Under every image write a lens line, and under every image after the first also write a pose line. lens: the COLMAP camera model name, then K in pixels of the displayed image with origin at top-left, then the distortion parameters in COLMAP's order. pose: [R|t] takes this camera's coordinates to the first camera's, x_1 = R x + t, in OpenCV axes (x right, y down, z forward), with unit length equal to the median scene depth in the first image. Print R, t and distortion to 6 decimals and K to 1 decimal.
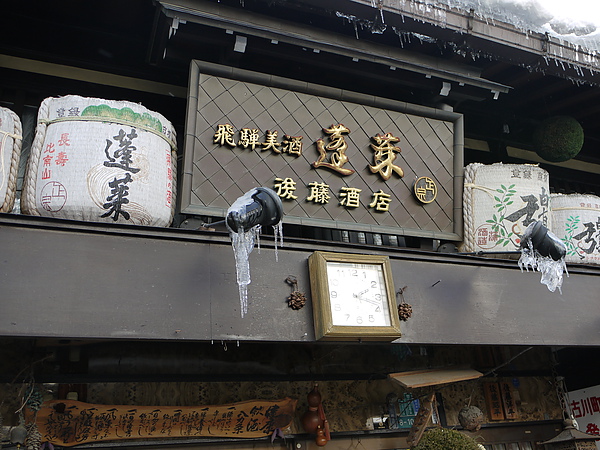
lens RADIAL K [[600.5, 0, 297.8], [0, 600.5, 224.2], [0, 0, 1]] dist [-0.016651, 0.000000]
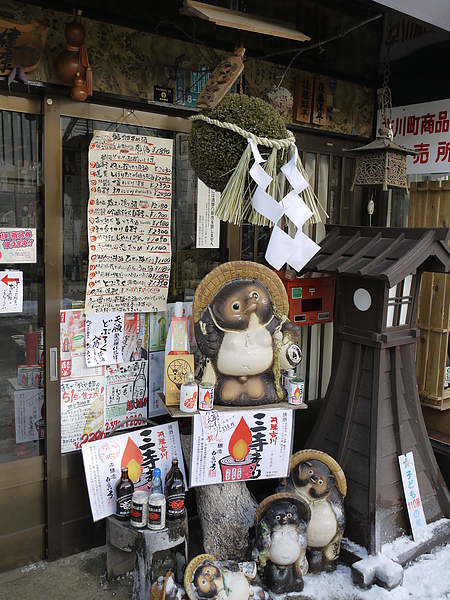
lens RADIAL K [[600.5, 0, 225.4], [0, 600.5, 299.9], [0, 0, 1]] dist [-0.016651, 0.000000]
pose [[0.964349, 0.084688, 0.250718, 0.044826], [-0.200943, 0.850826, 0.485506, 0.168548], [-0.172201, -0.518577, 0.837511, 0.206321]]
